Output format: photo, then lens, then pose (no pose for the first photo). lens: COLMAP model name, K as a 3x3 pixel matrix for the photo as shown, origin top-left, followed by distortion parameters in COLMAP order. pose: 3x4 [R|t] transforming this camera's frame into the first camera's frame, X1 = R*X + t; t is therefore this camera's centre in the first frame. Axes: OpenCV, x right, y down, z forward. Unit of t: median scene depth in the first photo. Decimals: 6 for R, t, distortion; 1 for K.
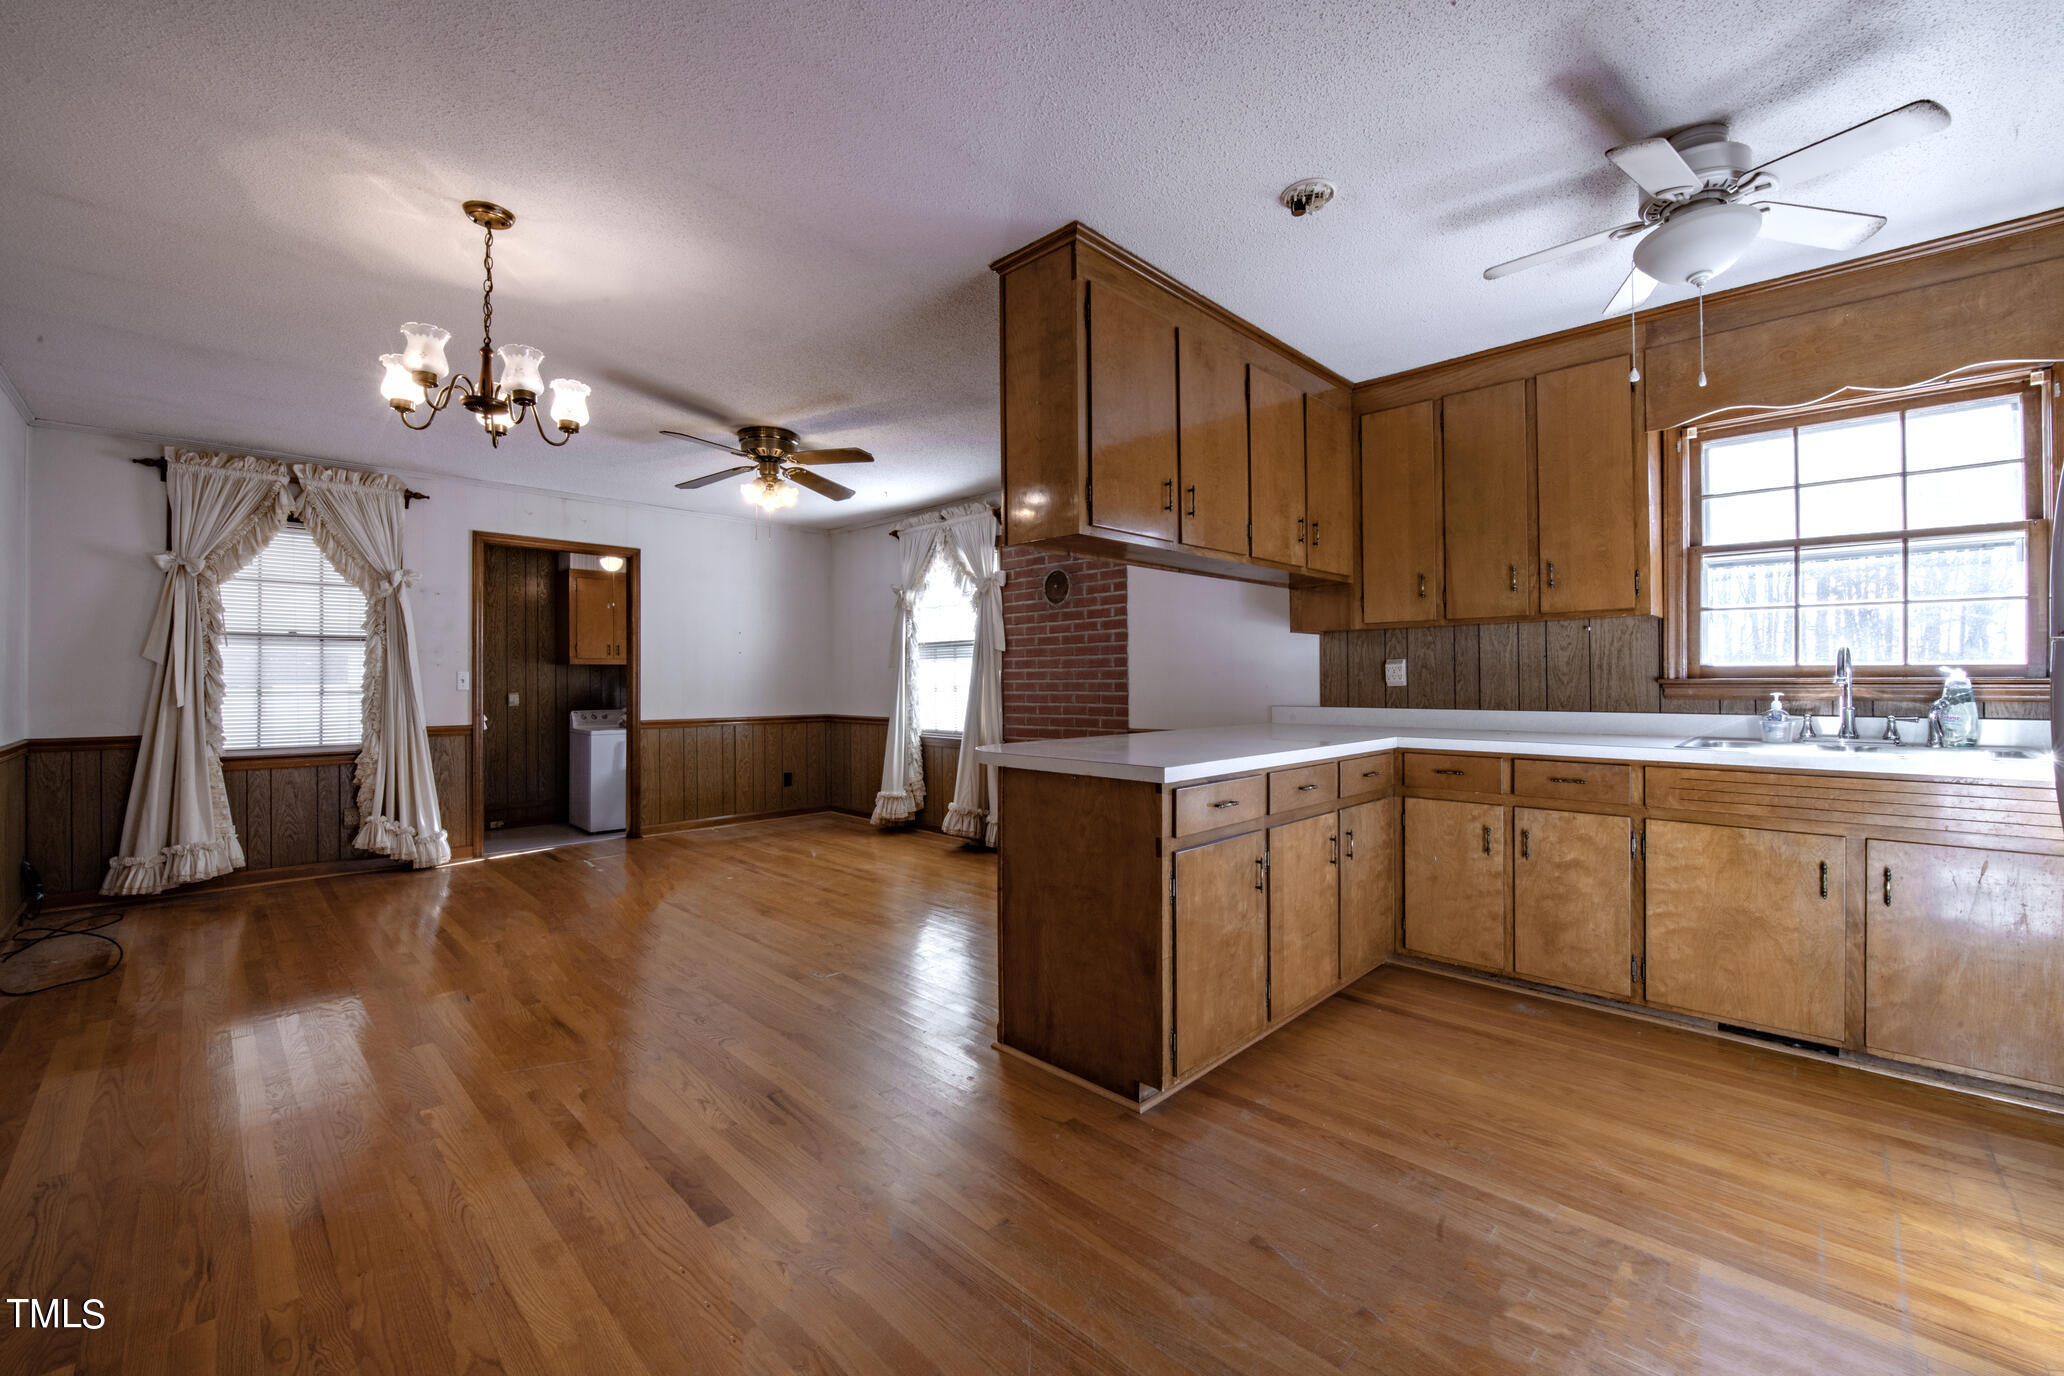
lens RADIAL K [[834.2, 0, 1031.8], [0, 834.2, 681.9], [0, 0, 1]] dist [-0.000067, -0.000010]
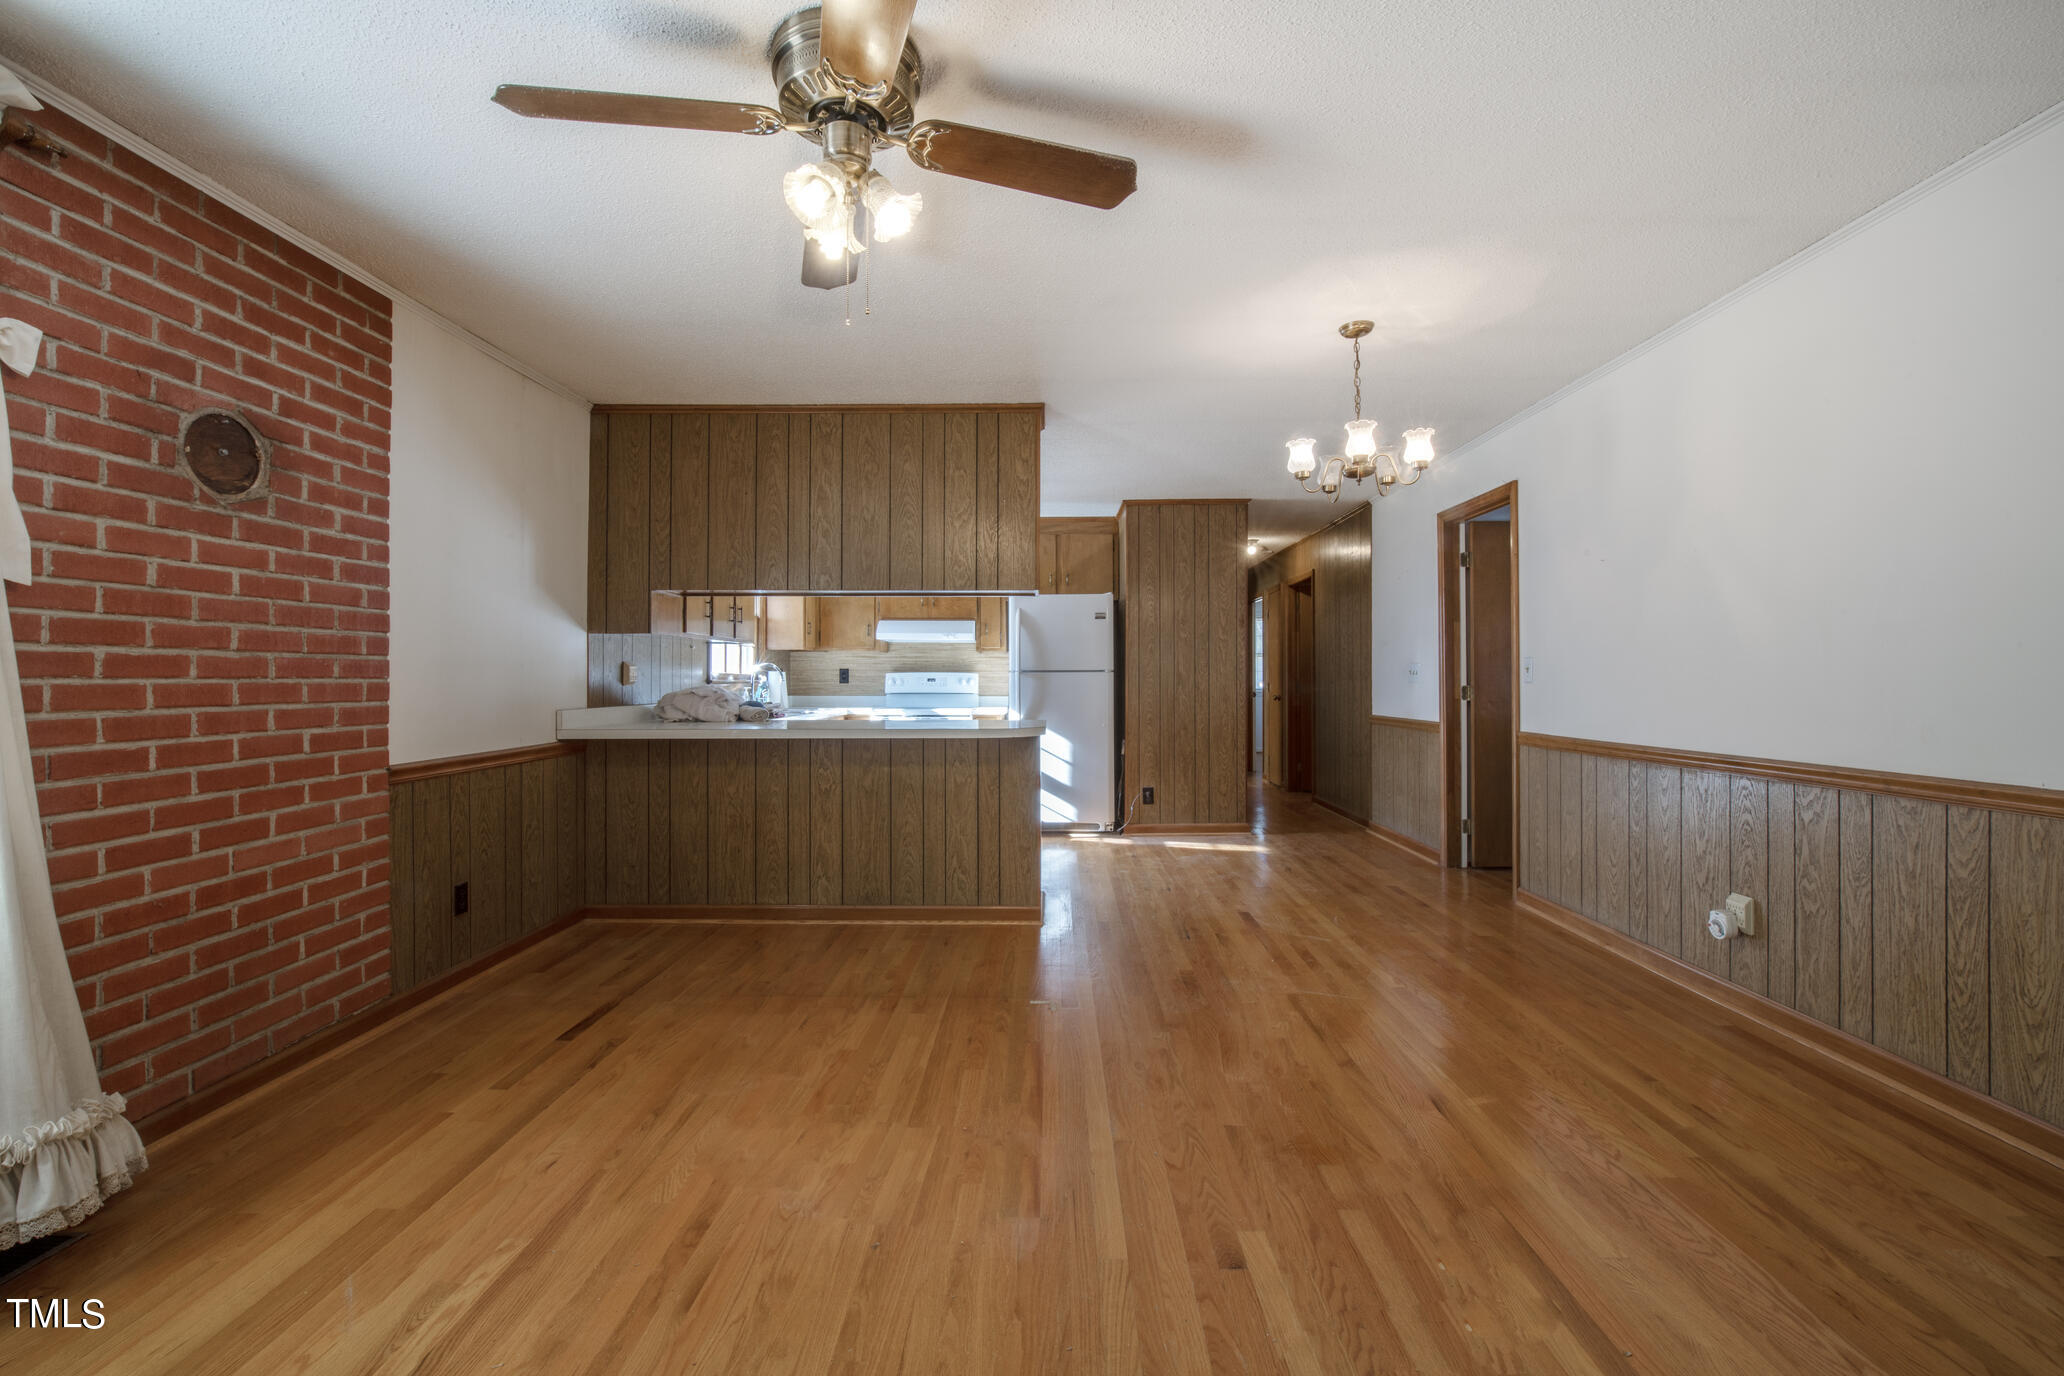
lens RADIAL K [[834.2, 0, 1034.4], [0, 834.2, 677.0], [0, 0, 1]] dist [-0.000067, -0.000010]
pose [[-0.687919, 0.007065, 0.725754, -0.783627], [0.006271, 0.999973, -0.003791, 0.001436], [-0.725761, 0.001943, -0.687944, 1.426700]]
